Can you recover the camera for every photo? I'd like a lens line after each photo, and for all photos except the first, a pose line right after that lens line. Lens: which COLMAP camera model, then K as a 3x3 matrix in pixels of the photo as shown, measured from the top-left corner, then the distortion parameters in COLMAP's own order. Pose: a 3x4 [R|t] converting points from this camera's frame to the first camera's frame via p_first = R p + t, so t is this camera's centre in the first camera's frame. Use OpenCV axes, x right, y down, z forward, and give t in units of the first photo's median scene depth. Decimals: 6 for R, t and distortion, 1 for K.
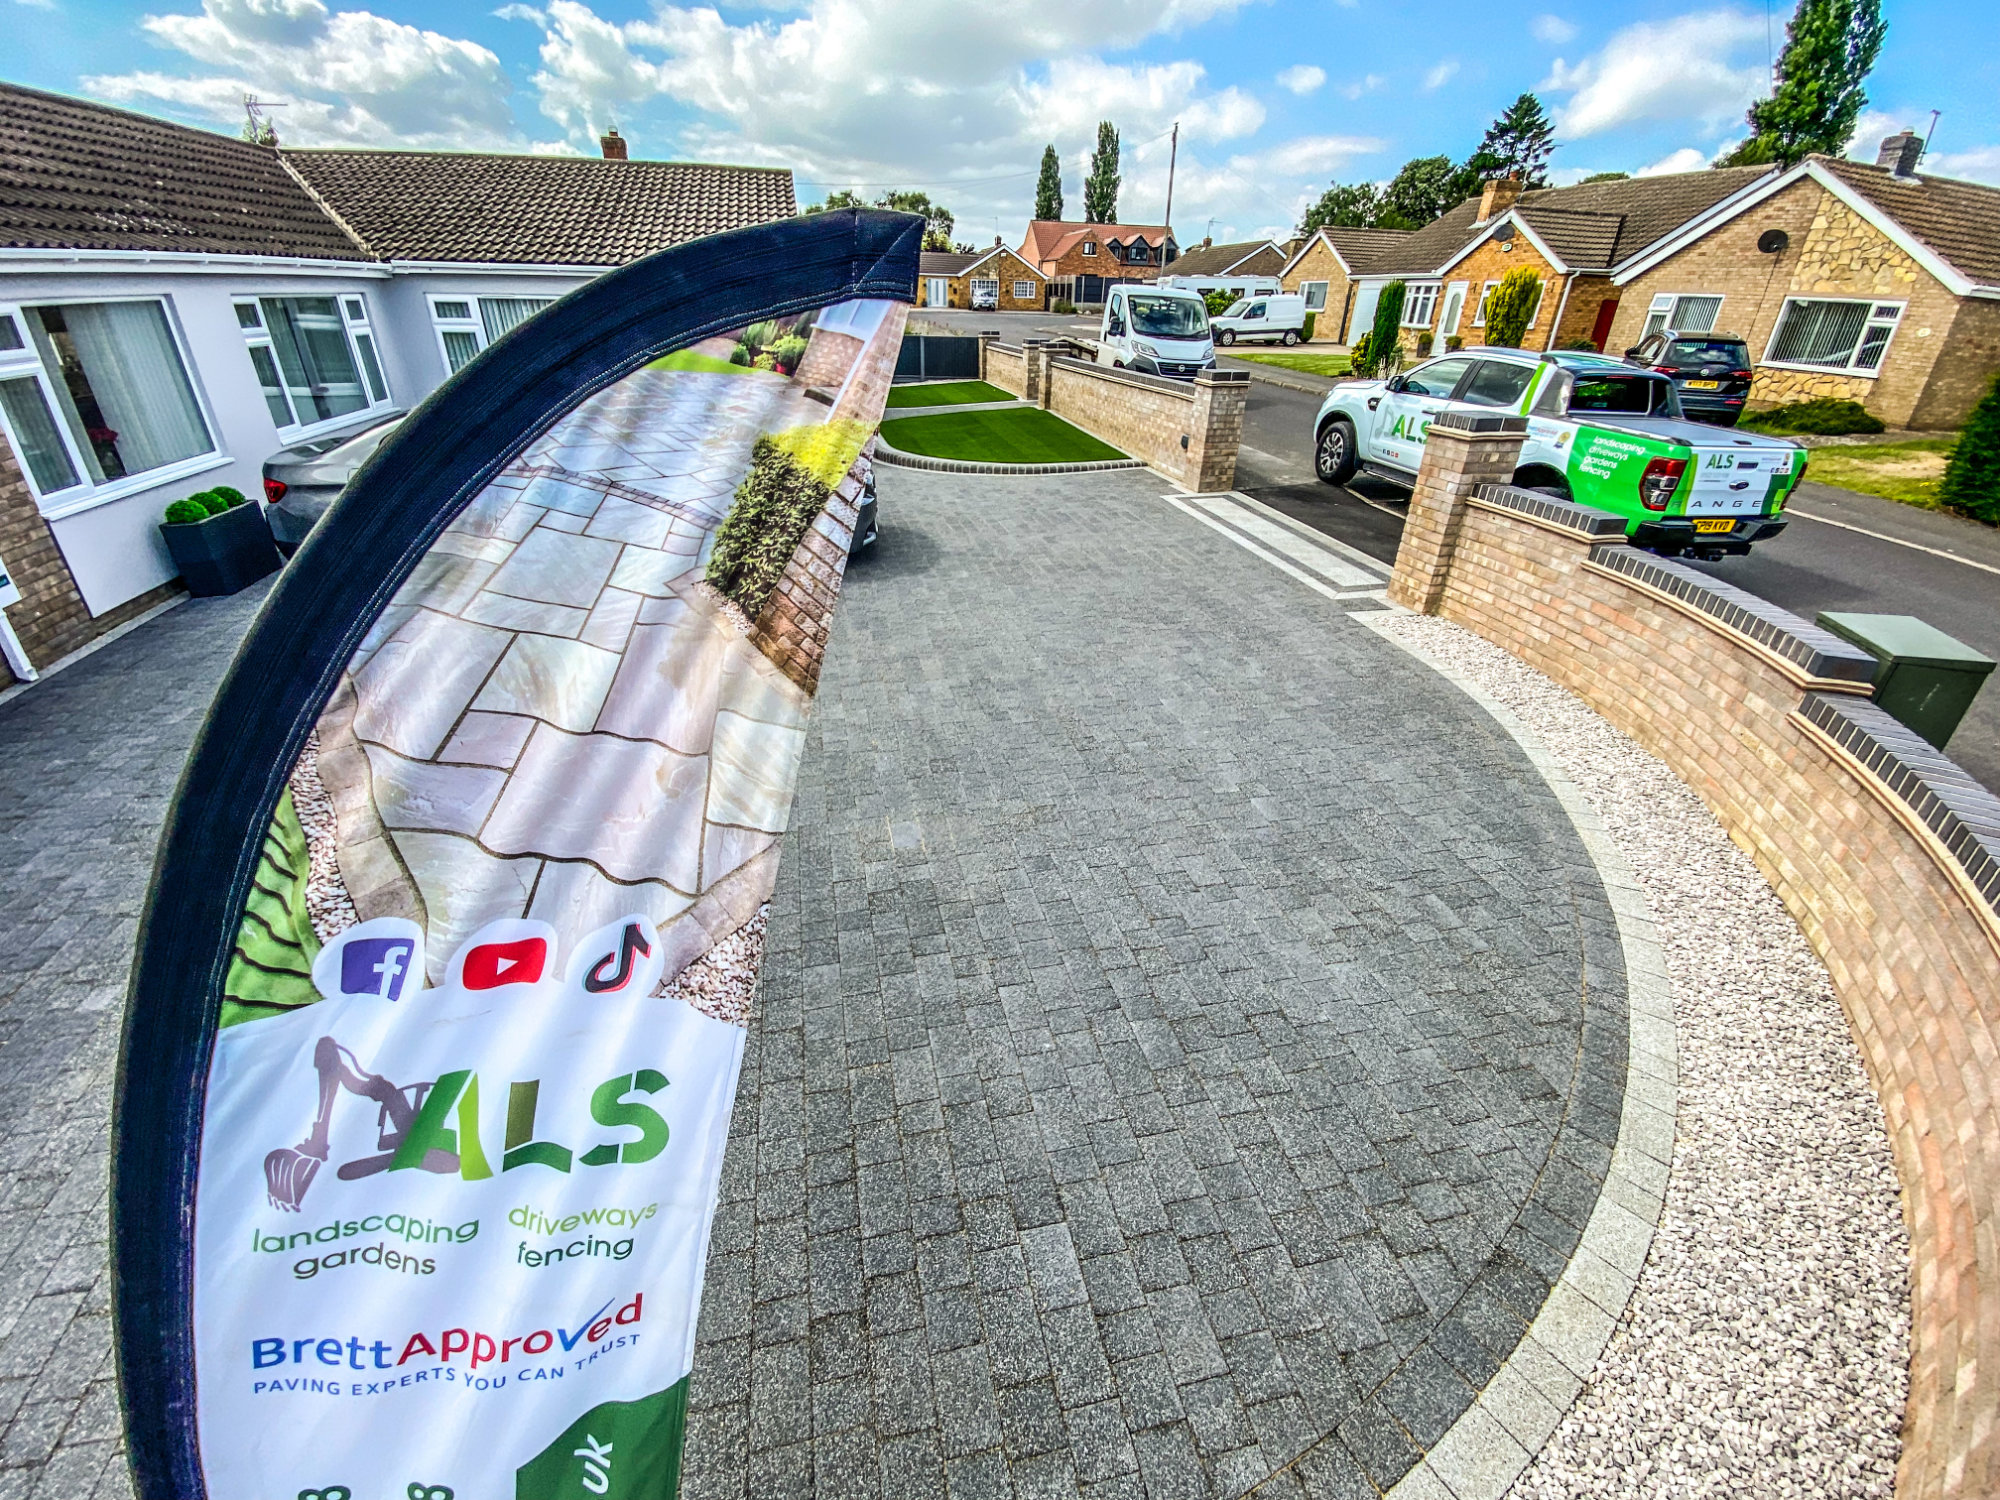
lens RADIAL K [[808.8, 0, 987.0], [0, 808.8, 748.1], [0, 0, 1]] dist [0.015383, -0.018398]
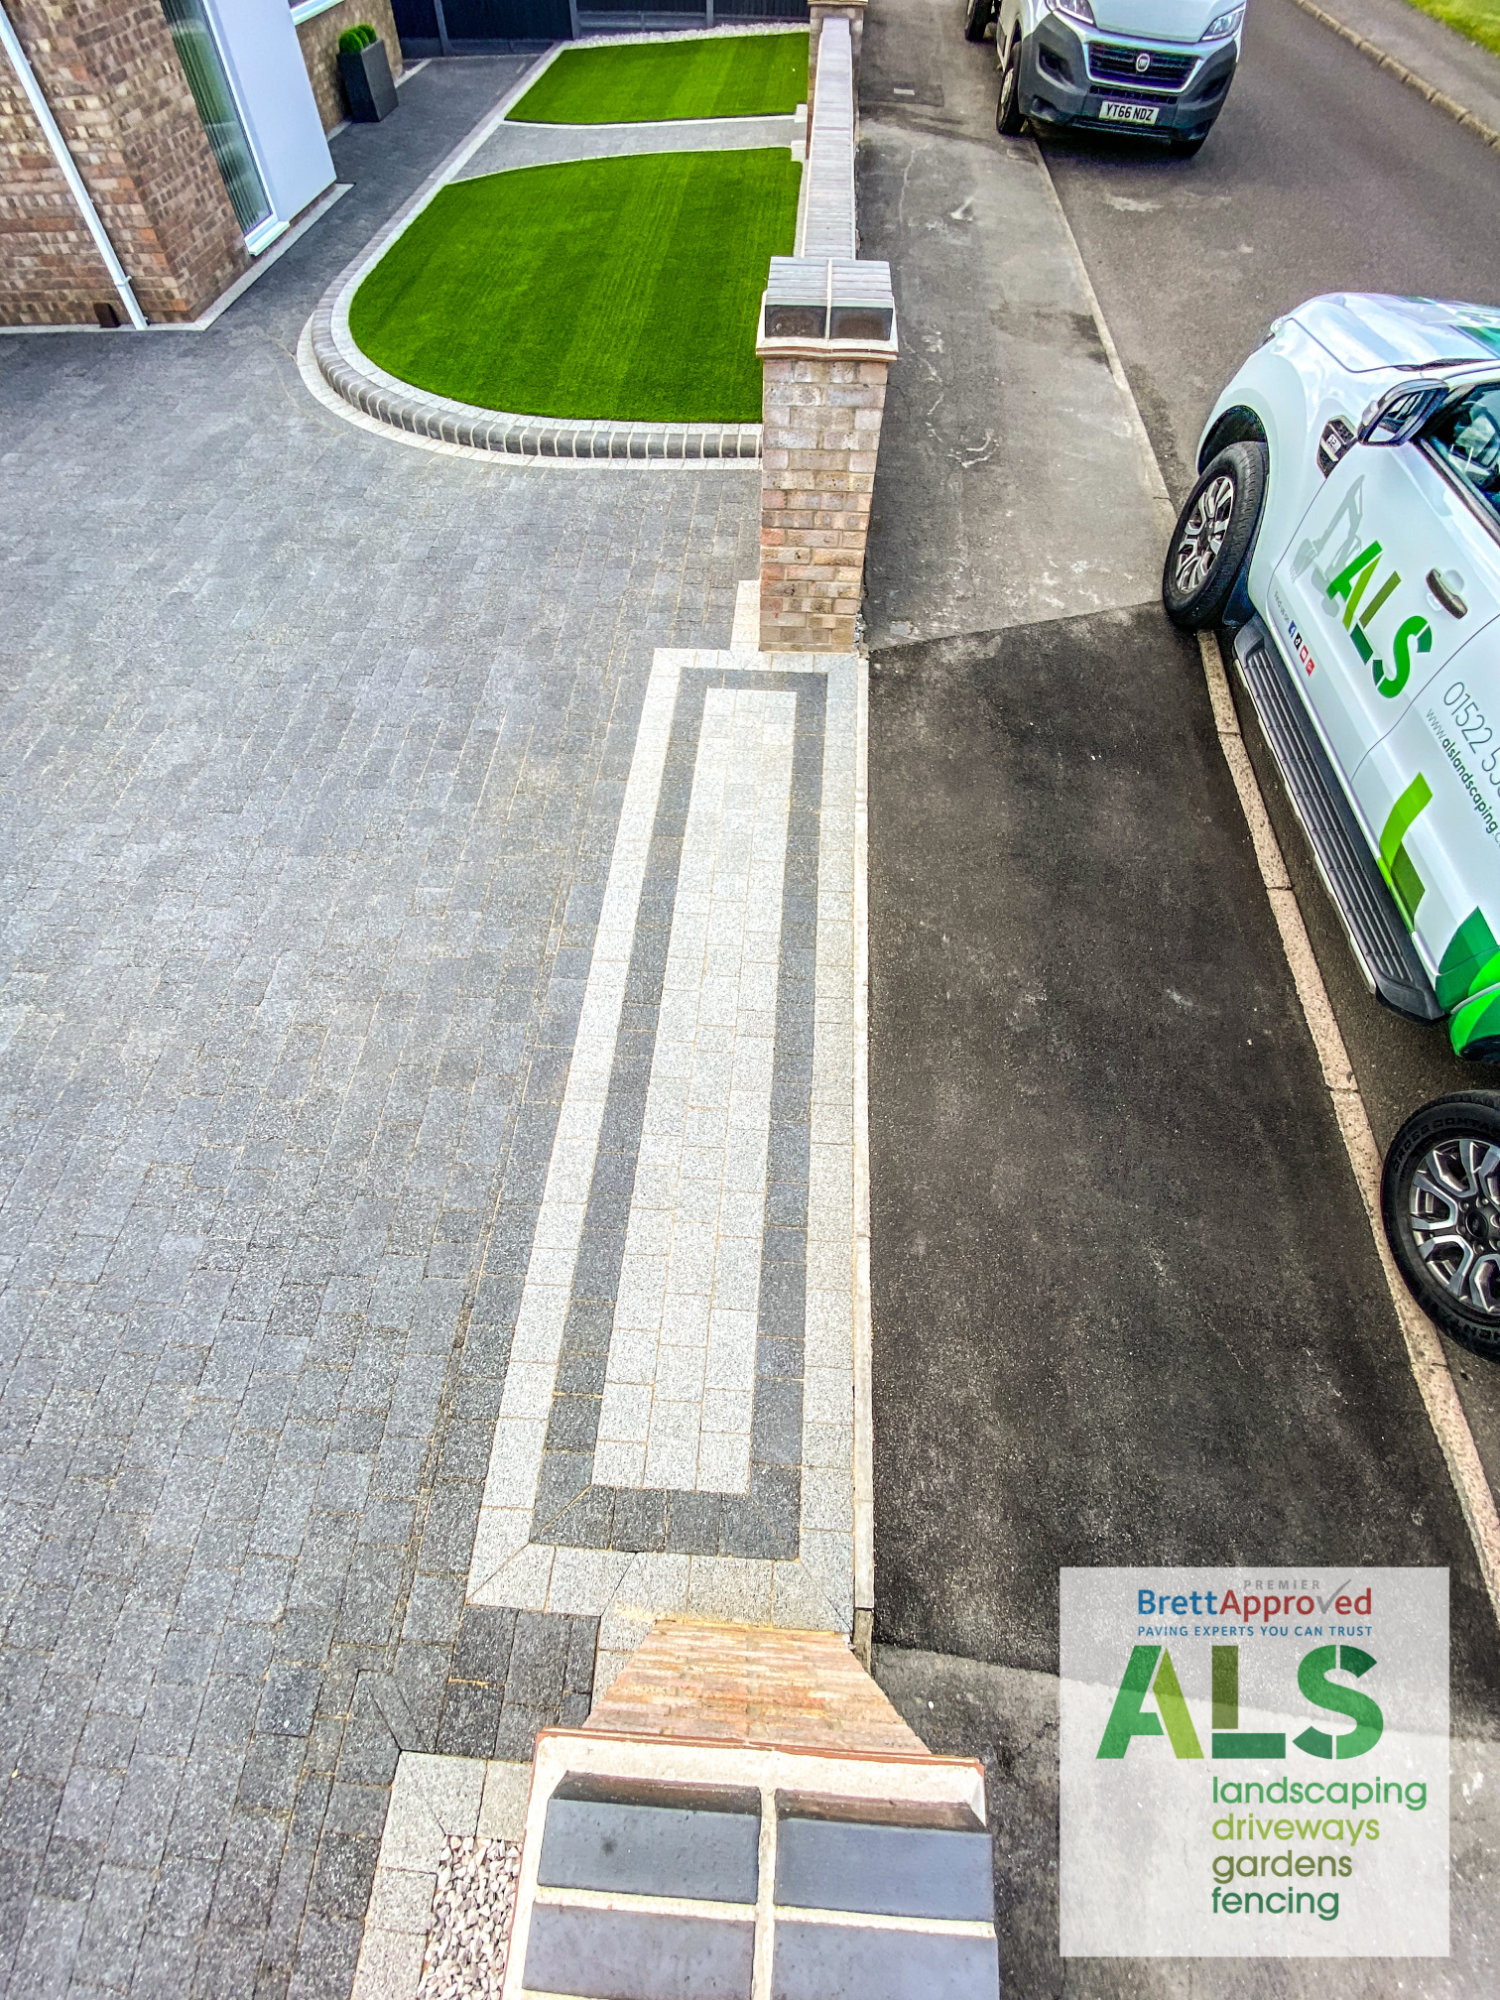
lens RADIAL K [[808.4, 0, 750.0], [0, 808.4, 1000.0], [0, 0, 1]] dist [0.010464, -0.014865]
pose [[0.962276, 0.227646, -0.149003, 0.160431], [-0.125981, 0.858218, 0.497585, -0.165972], [0.241150, -0.460043, 0.854522, 0.266796]]
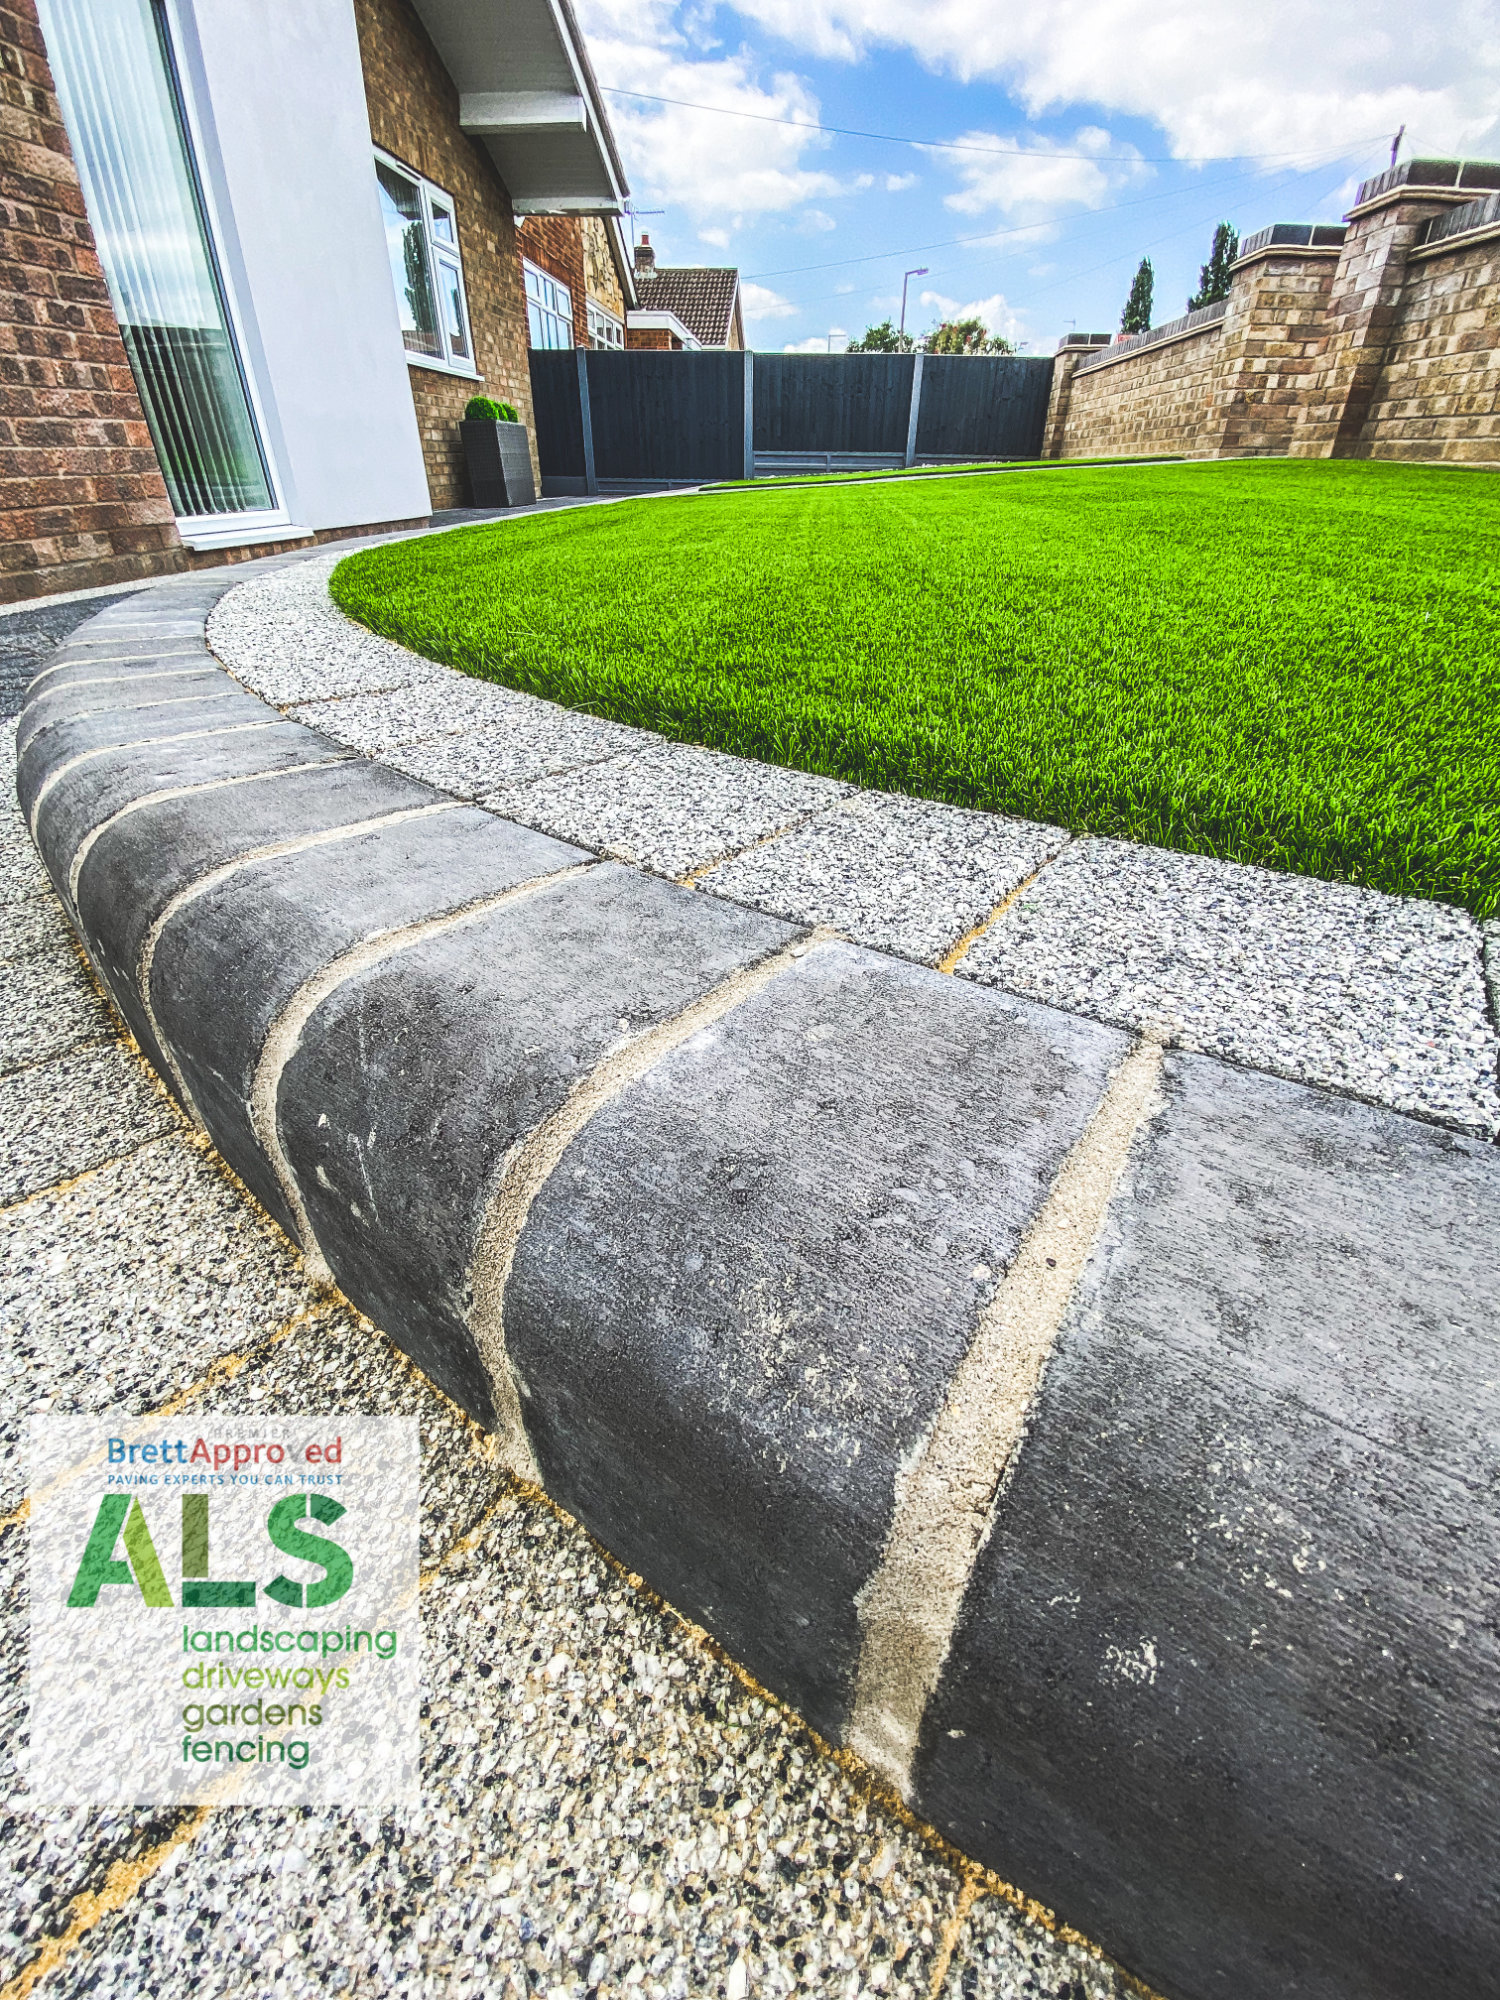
lens RADIAL K [[818.8, 0, 750.0], [0, 818.8, 1000.0], [0, 0, 1]] dist [0.014262, -0.018634]
pose [[0.959814, 0.141889, -0.242123, -0.012627], [-0.125002, 0.988610, 0.083817, -0.186513], [0.251258, -0.050183, 0.966618, 0.515584]]
